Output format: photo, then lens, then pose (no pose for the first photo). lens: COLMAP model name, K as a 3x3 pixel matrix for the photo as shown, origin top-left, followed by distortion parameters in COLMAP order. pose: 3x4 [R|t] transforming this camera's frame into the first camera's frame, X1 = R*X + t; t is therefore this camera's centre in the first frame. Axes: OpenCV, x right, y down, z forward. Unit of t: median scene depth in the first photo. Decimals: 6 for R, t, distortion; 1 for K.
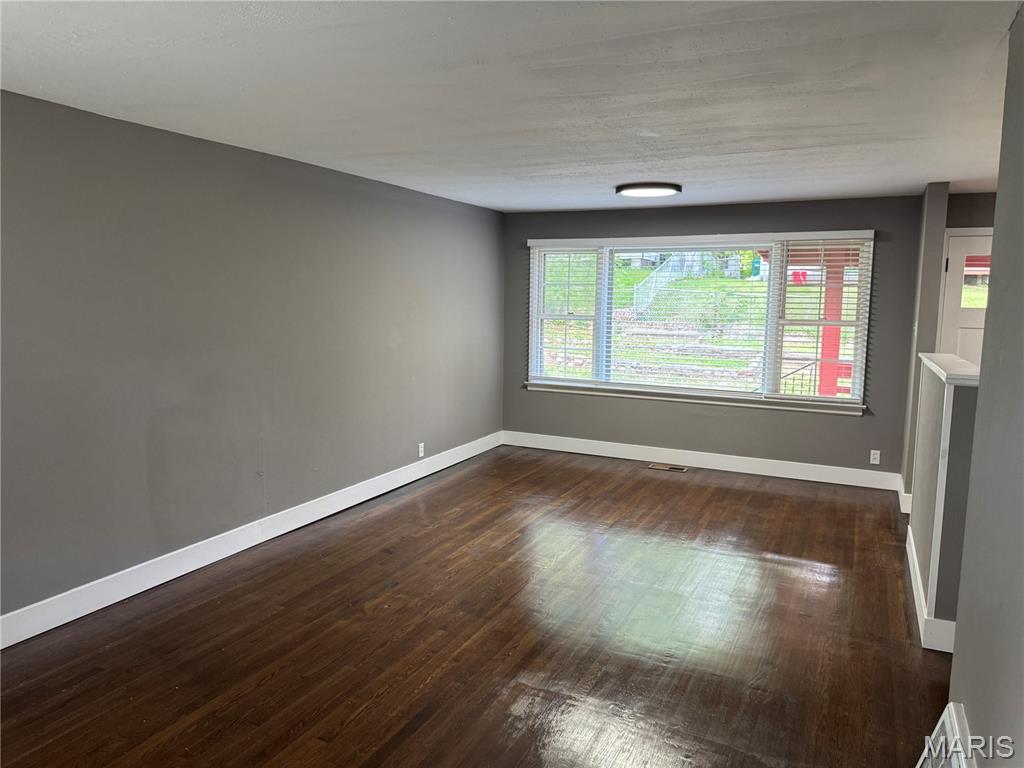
lens RADIAL K [[726.1, 0, 519.4], [0, 726.1, 382.7], [0, 0, 1]] dist [0.048283, -0.044863]
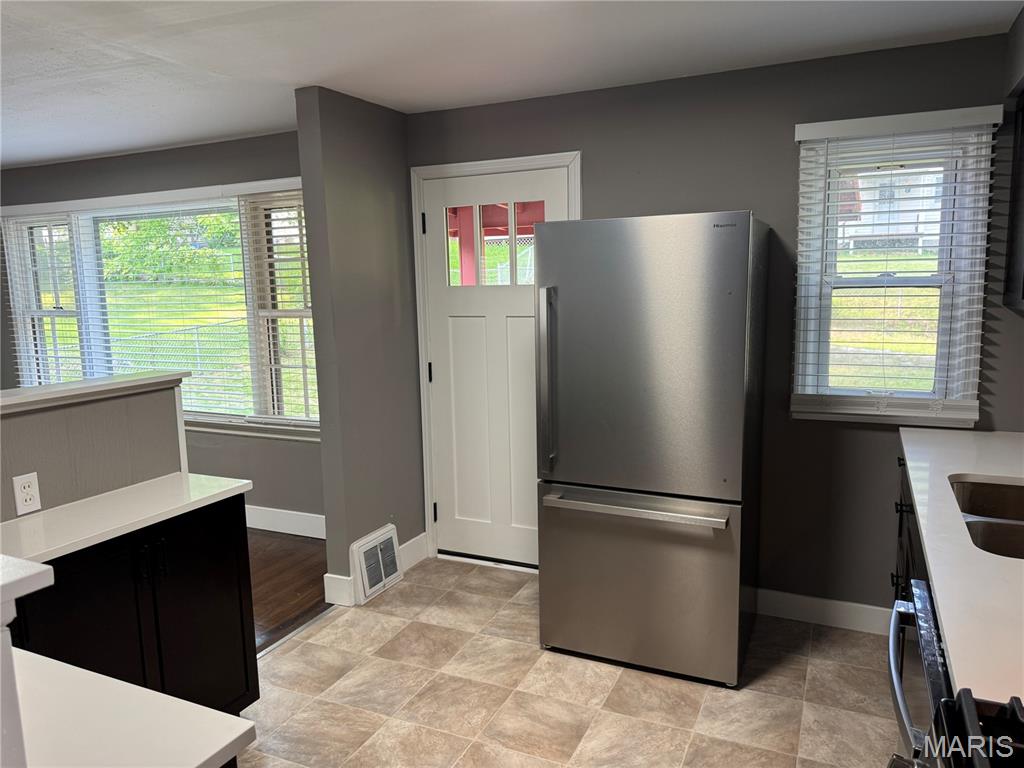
lens RADIAL K [[726.1, 0, 515.0], [0, 726.1, 389.7], [0, 0, 1]] dist [0.048283, -0.044863]
pose [[0.999186, -0.039934, -0.005761, 0.596859], [0.040123, 0.998485, 0.037665, -0.026962], [0.004248, -0.037866, 0.999274, 0.299164]]
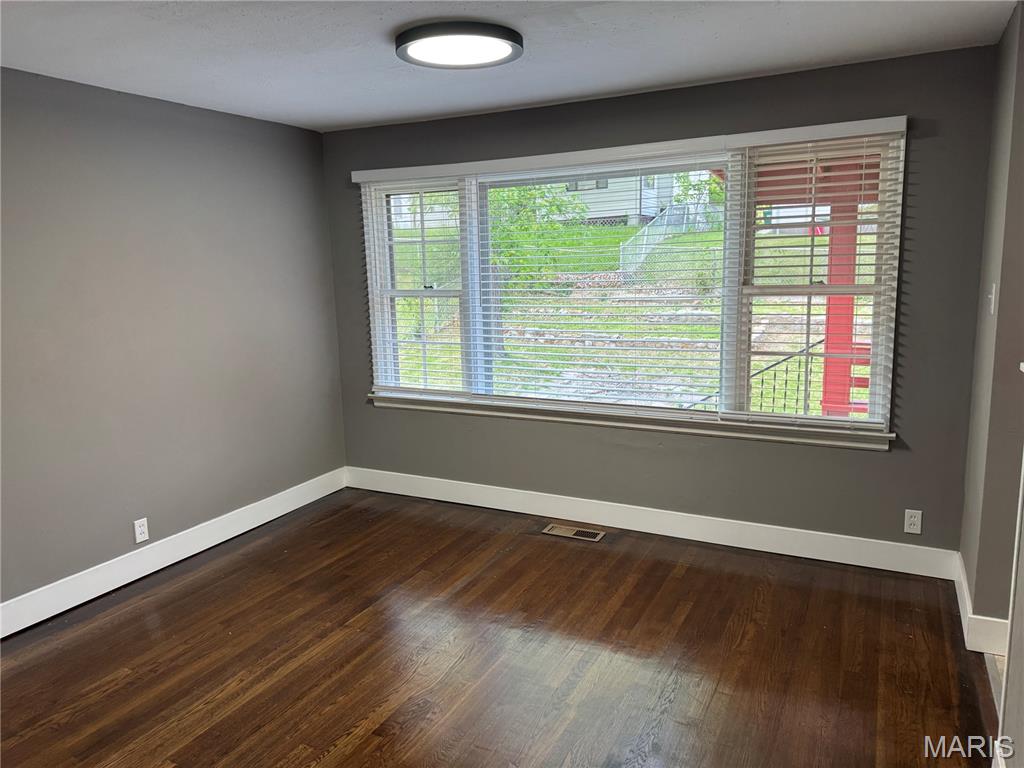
lens RADIAL K [[726.1, 0, 519.5], [0, 726.1, 382.4], [0, 0, 1]] dist [0.048283, -0.044863]
pose [[0.998980, -0.035099, -0.028393, 0.188717], [0.036346, 0.998342, 0.044642, -0.042205], [0.026779, -0.045628, 0.998599, 0.402885]]
